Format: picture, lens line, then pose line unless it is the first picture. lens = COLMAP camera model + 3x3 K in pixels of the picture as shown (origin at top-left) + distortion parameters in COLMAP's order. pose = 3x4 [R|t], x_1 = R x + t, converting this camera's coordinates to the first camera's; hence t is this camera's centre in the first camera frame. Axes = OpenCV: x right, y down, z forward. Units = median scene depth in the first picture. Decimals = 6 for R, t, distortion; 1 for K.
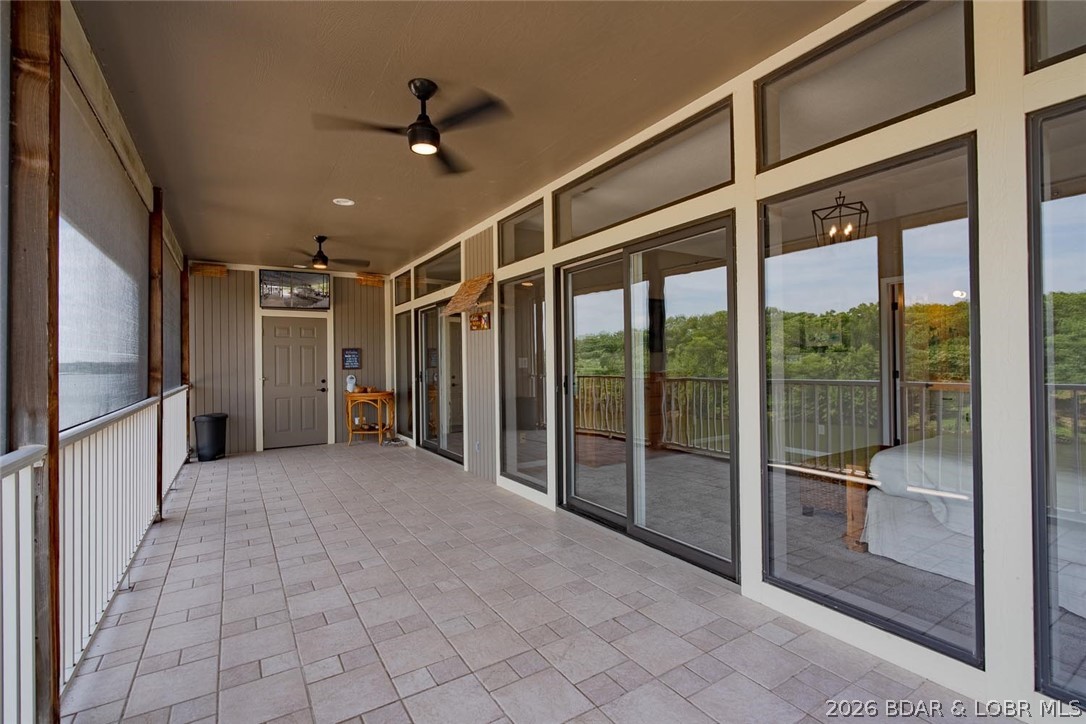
lens RADIAL K [[499.8, 0, 577.5], [0, 499.8, 357.4], [0, 0, 1]] dist [-0.035480, 0.000229]
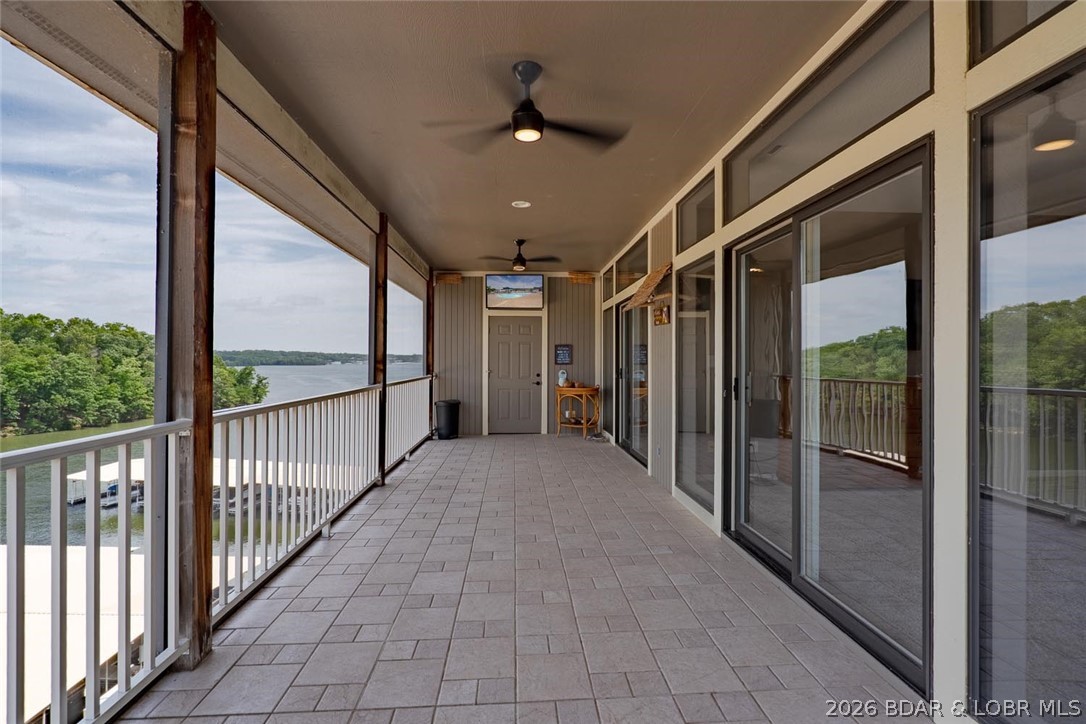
lens RADIAL K [[511.2, 0, 546.6], [0, 511.2, 357.3], [0, 0, 1]] dist [-0.056115, 0.023206]
pose [[0.857524, 0.013159, -0.514275, 0.128525], [-0.009572, 0.999908, 0.009625, -0.002186], [0.514354, -0.003331, 0.857571, 0.102798]]
